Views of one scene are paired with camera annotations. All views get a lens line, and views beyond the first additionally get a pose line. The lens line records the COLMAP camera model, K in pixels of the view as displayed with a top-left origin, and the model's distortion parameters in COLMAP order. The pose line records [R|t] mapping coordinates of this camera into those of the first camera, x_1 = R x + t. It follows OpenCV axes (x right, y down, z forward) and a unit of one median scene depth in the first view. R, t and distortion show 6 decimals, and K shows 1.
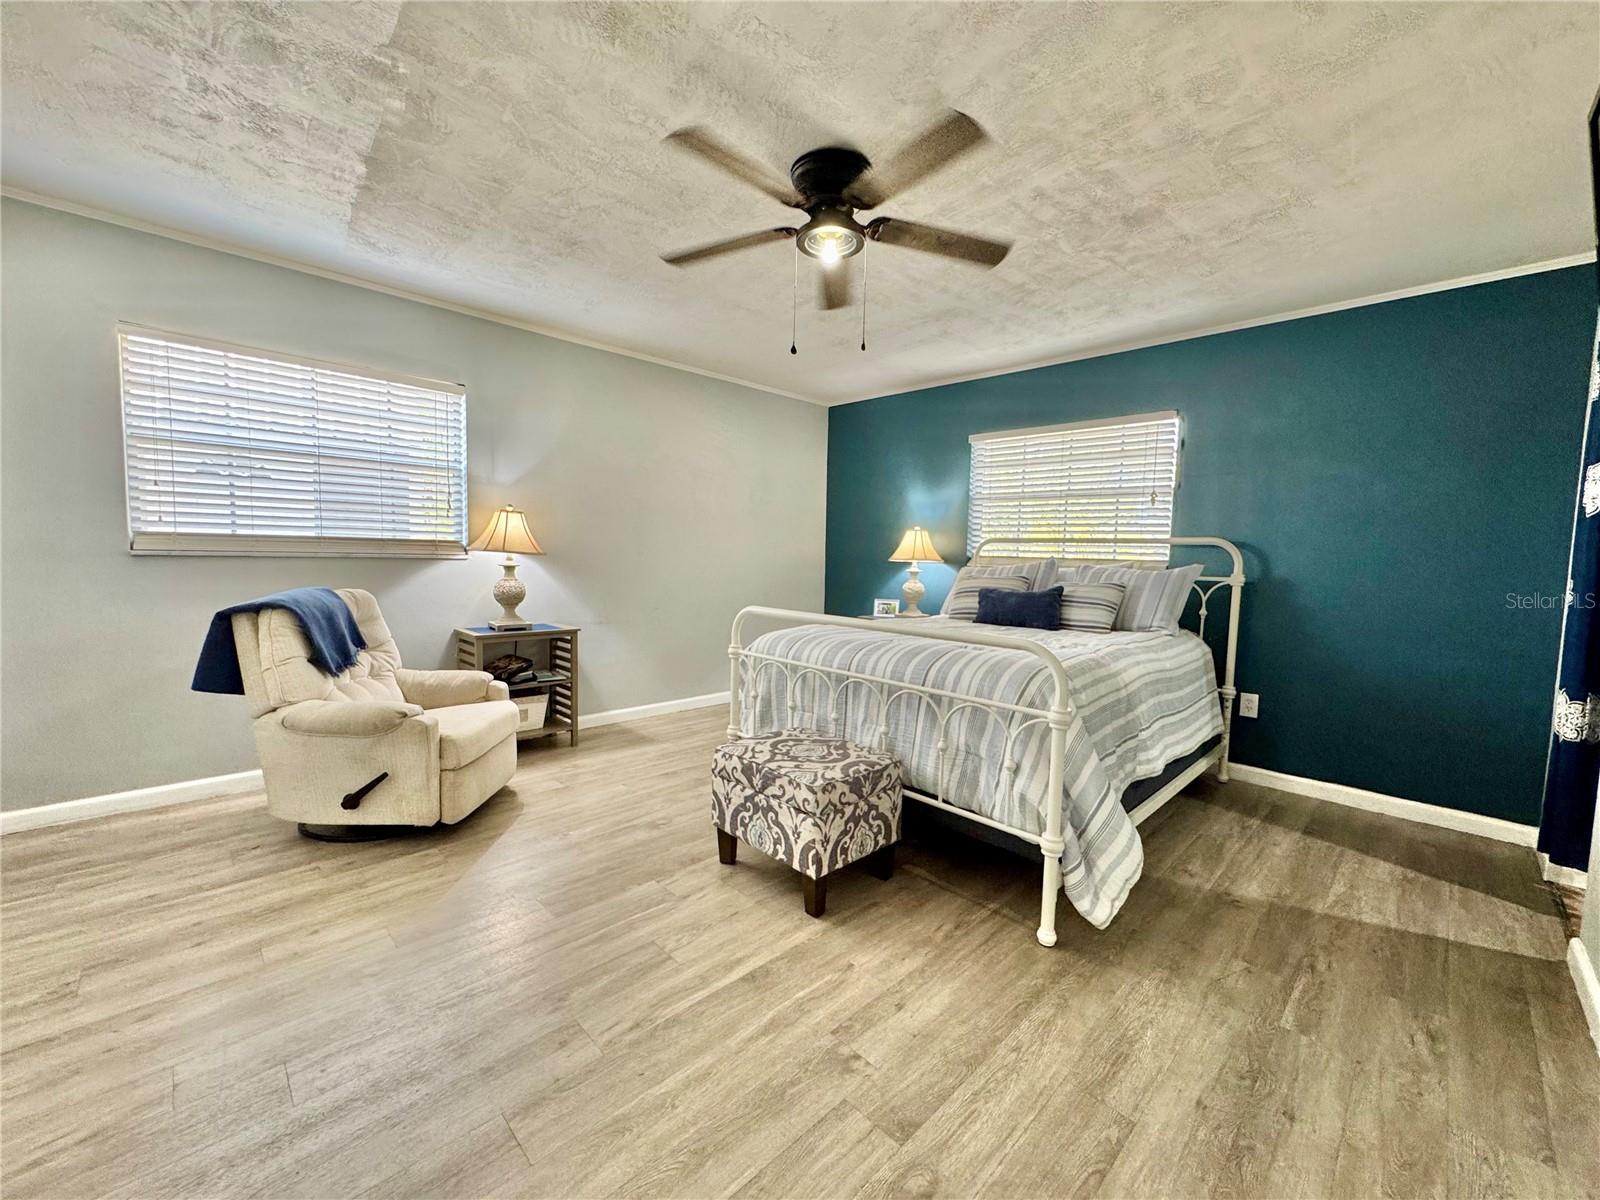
lens RADIAL K [[643.9, 0, 800.0], [0, 643.9, 600.0], [0, 0, 1]] dist [-0.000013, 0.000000]
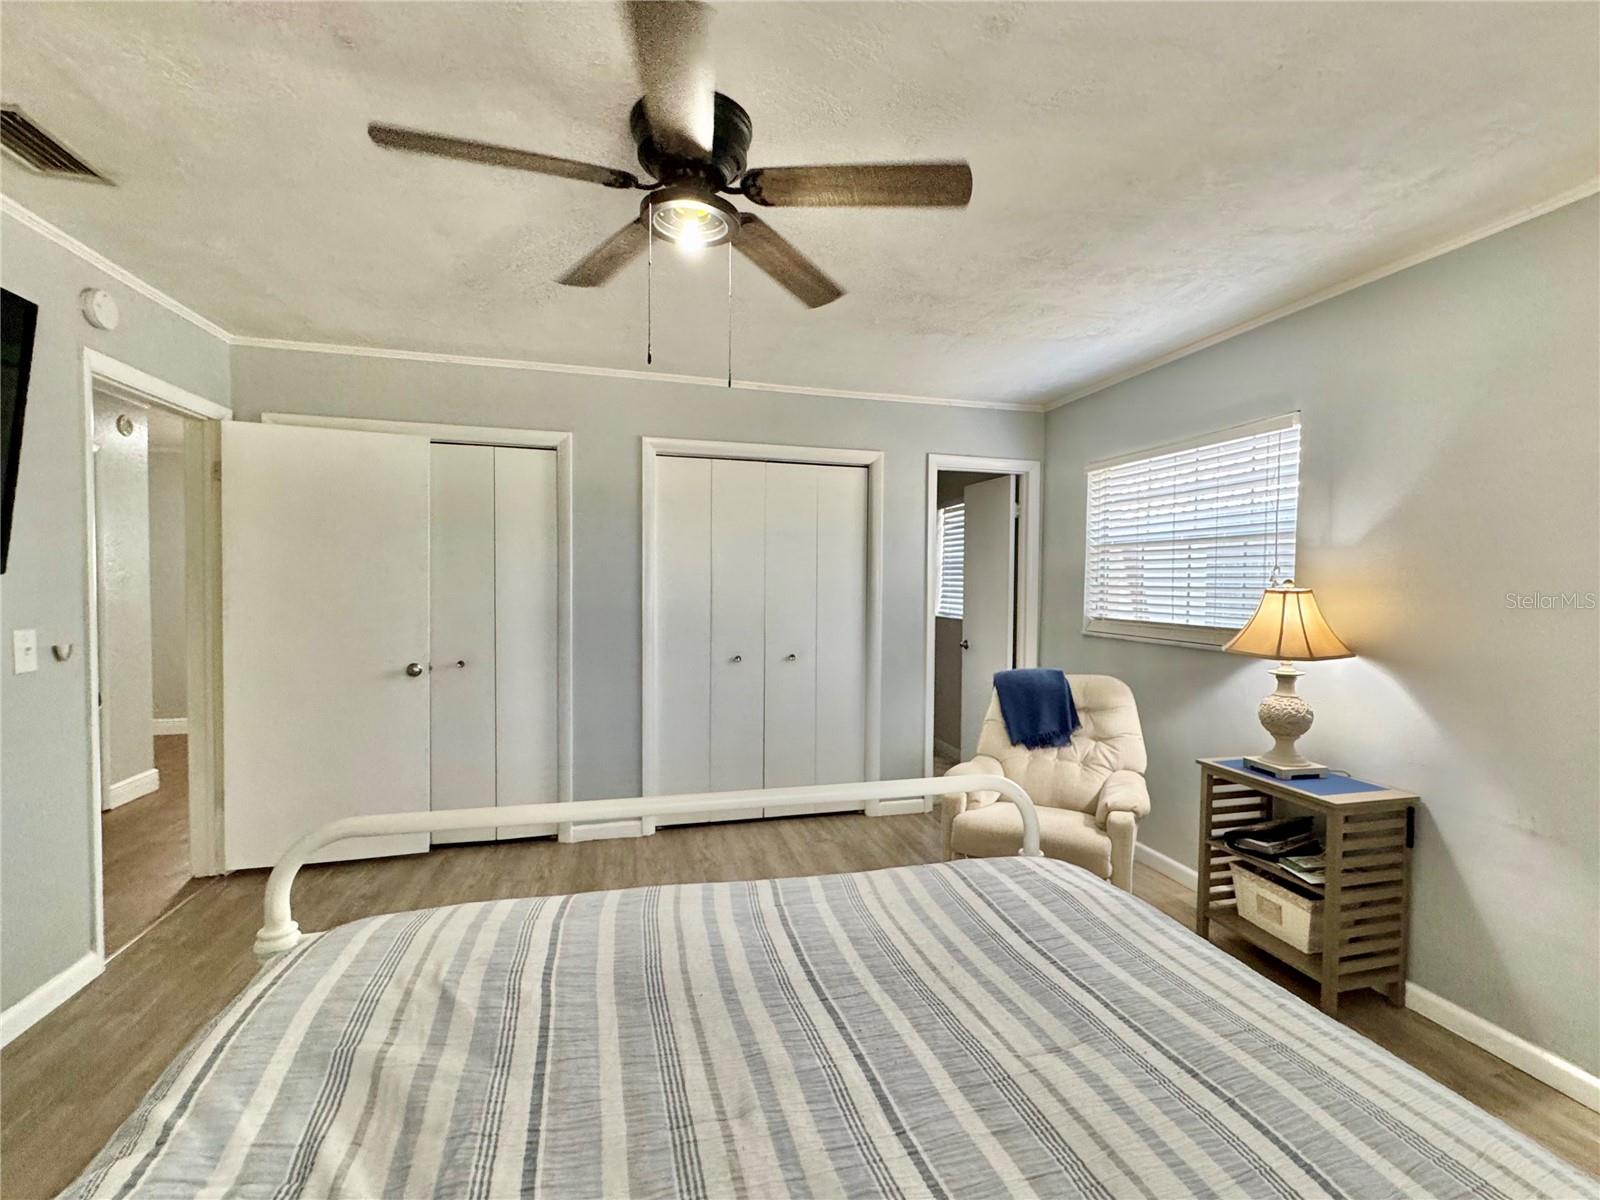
lens RADIAL K [[747.5, 0, 801.5], [0, 747.5, 632.6], [0, 0, 1]] dist [-0.001822, -0.000337]
pose [[-0.472460, 0.017352, -0.881181, 0.440519], [-0.072461, 0.995657, 0.058458, -0.104137], [0.878368, 0.091470, -0.469151, 0.927377]]
